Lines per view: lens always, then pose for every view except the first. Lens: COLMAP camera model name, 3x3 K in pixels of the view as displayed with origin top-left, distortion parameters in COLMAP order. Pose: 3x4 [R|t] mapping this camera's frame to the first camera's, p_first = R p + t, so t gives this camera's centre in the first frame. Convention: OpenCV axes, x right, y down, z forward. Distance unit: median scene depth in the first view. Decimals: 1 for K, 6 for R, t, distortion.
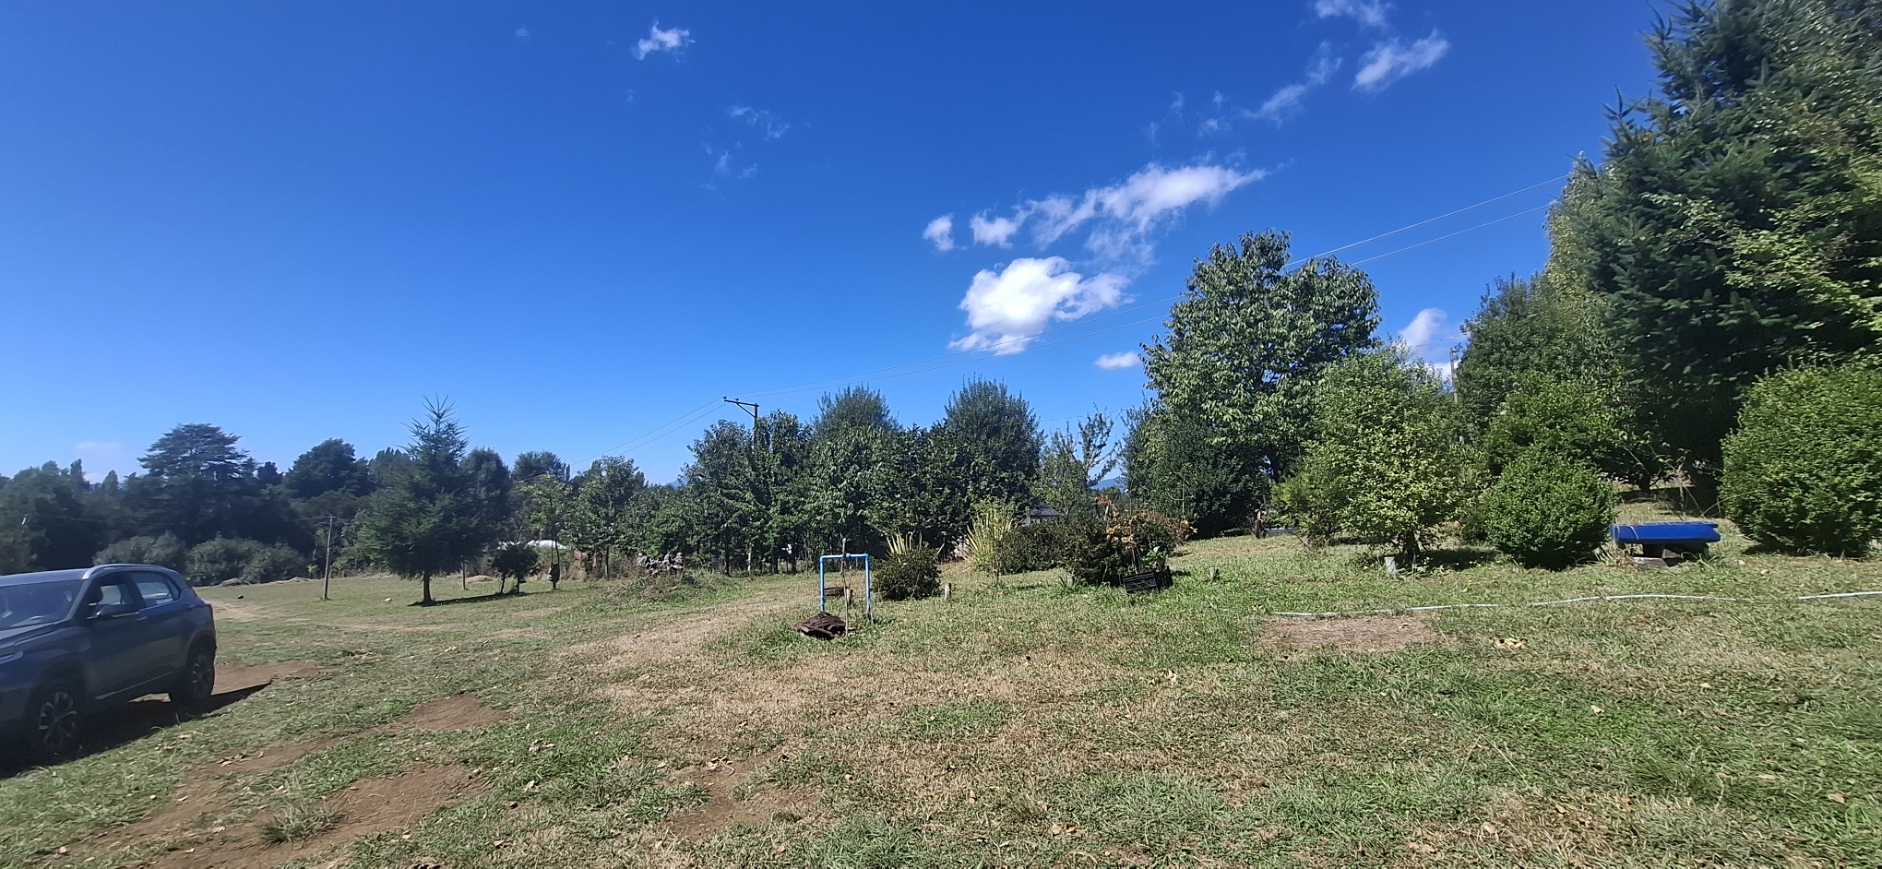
lens RADIAL K [[749.7, 0, 940.3], [0, 749.7, 425.2], [0, 0, 1]] dist [0.002457, 0.000689]
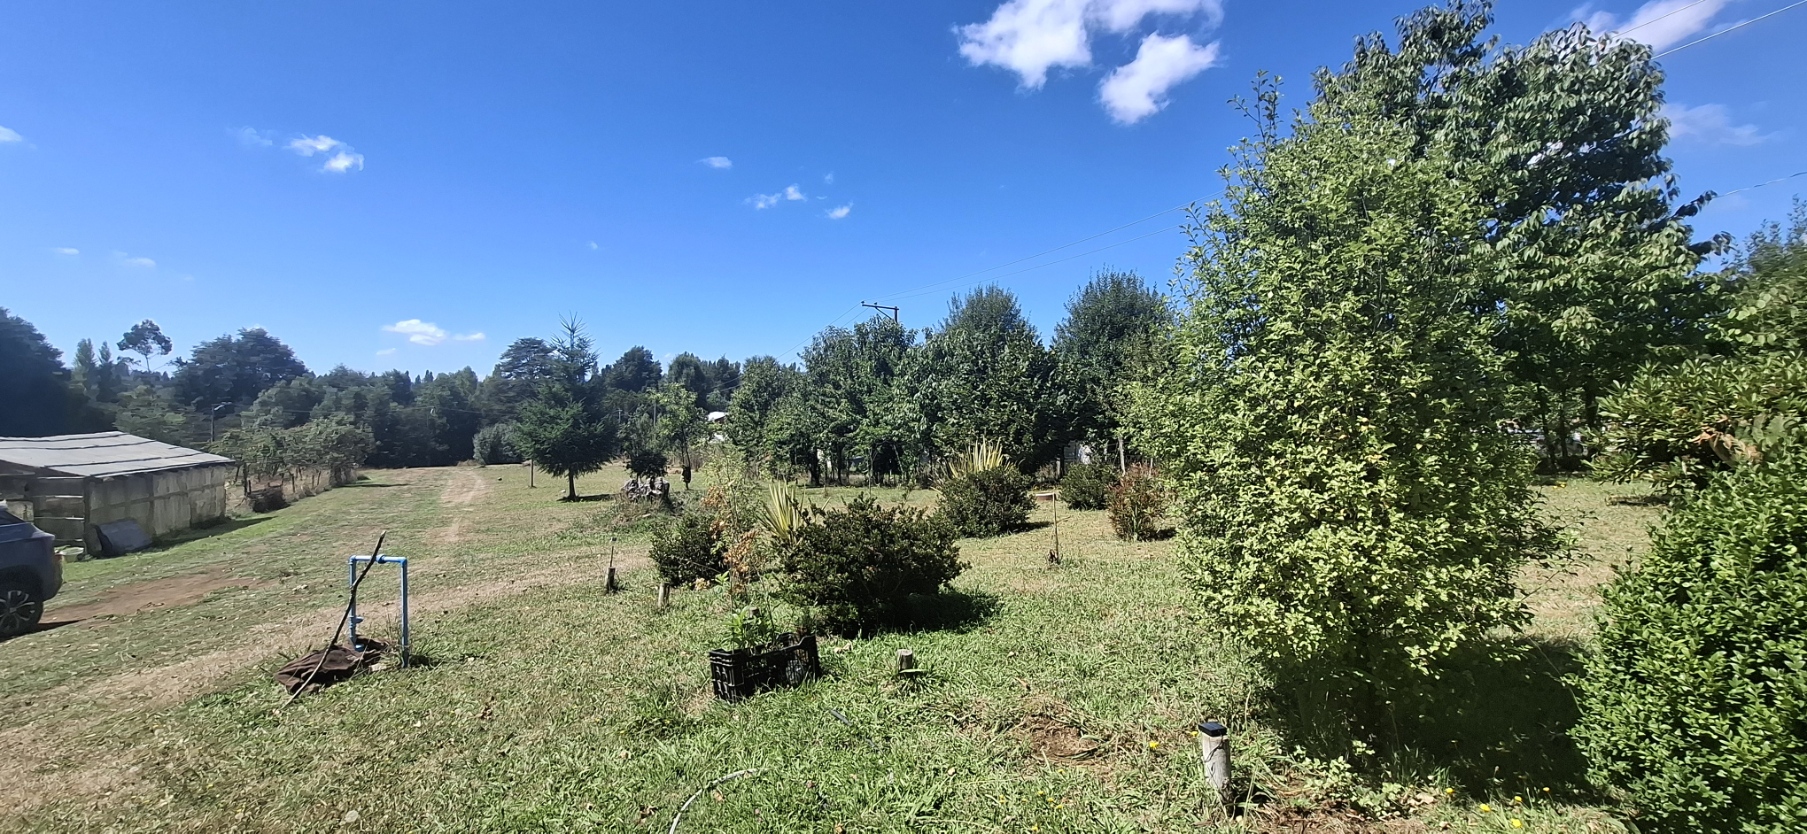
lens RADIAL K [[719.2, 0, 909.0], [0, 719.2, 424.5], [0, 0, 1]] dist [-0.000242, 0.000129]
pose [[0.941076, 0.019129, -0.337652, 0.154816], [0.028000, 0.990564, 0.134159, -0.004081], [0.337033, -0.135708, 0.931661, 0.178471]]
